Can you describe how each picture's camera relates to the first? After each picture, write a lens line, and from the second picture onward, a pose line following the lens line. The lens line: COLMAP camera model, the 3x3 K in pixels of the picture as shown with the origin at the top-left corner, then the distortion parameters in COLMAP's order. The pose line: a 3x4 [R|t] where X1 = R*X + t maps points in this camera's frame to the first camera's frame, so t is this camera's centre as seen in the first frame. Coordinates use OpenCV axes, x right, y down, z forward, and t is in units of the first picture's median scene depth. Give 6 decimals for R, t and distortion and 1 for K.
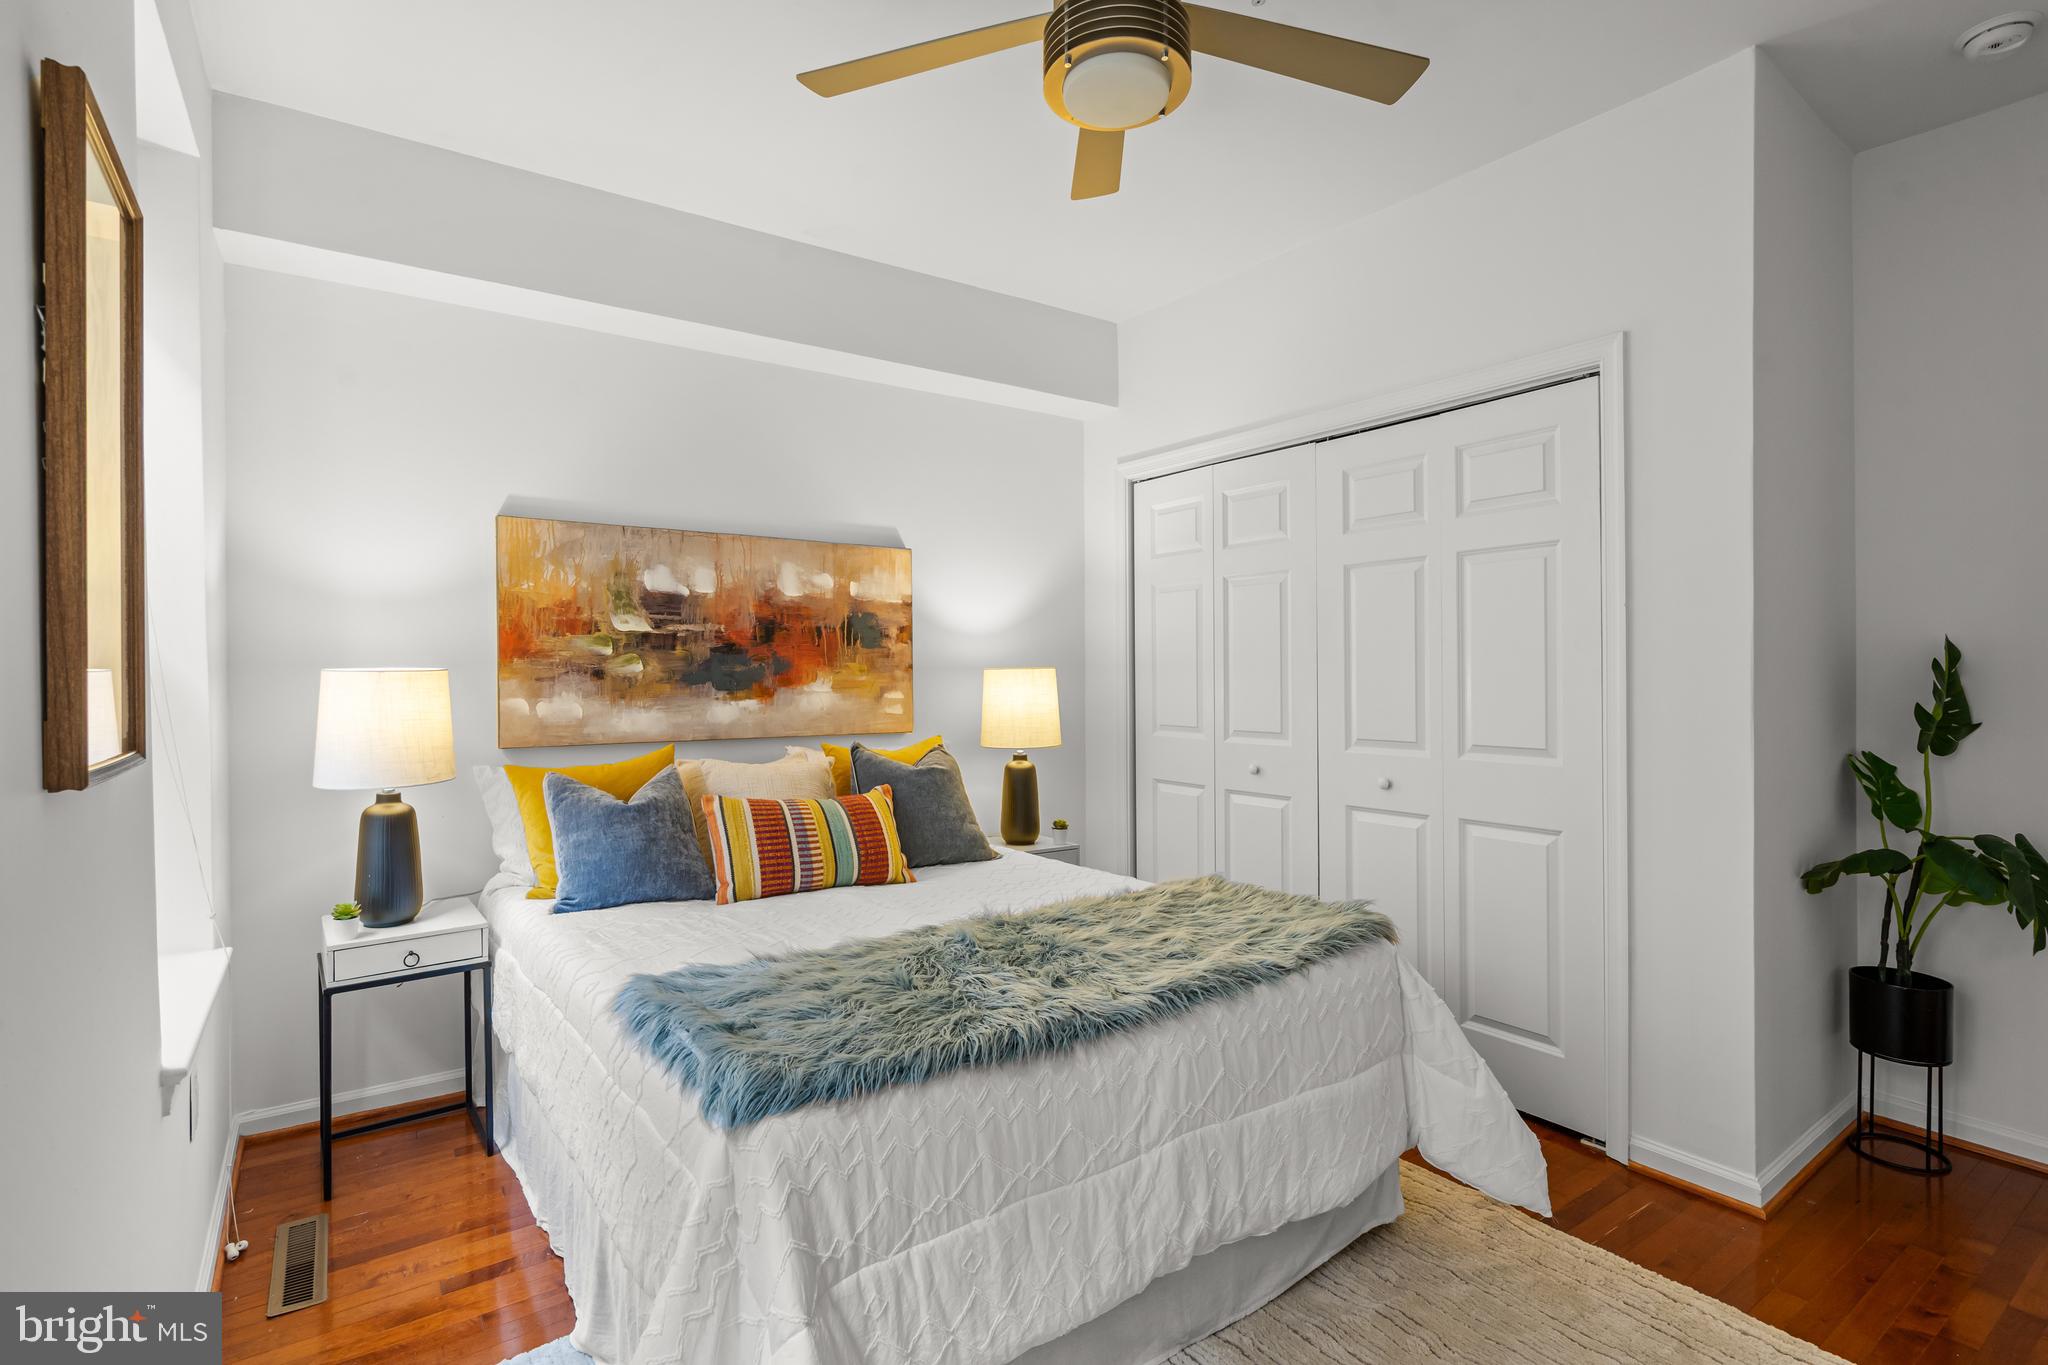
lens RADIAL K [[977.0, 0, 1005.0], [0, 977.0, 648.1], [0, 0, 1]] dist [0.002510, -0.000038]
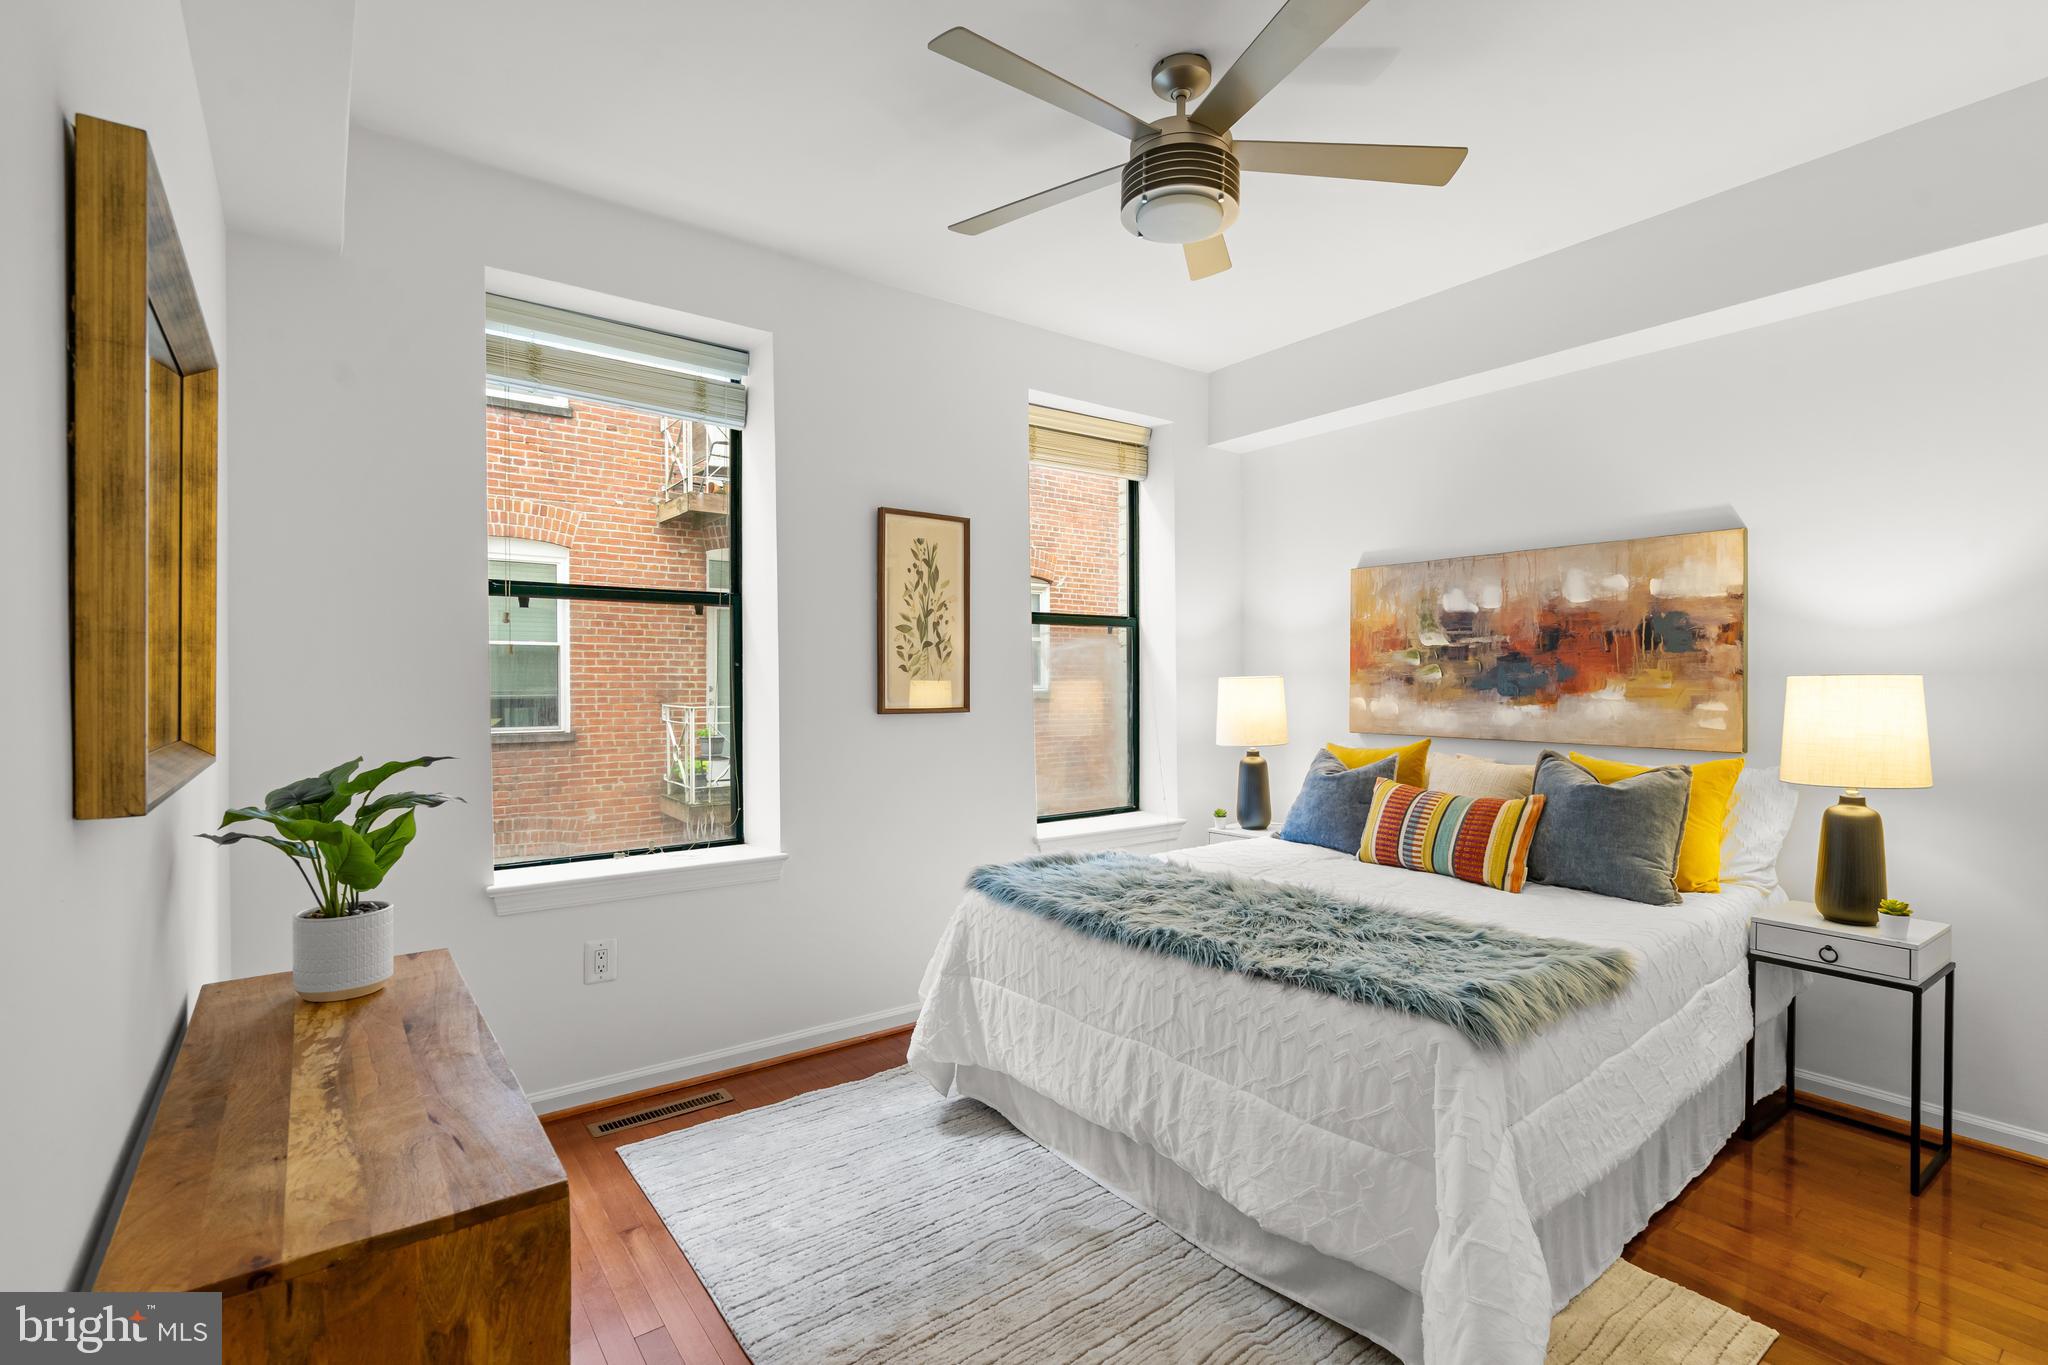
lens RADIAL K [[919.1, 0, 1021.7], [0, 919.1, 681.4], [0, 0, 1]] dist [-0.009242, 0.003495]
pose [[0.041790, 0.012565, -0.999047, 0.720048], [0.037582, 0.999194, 0.014138, -0.007882], [0.998419, -0.038137, 0.041284, 0.410597]]
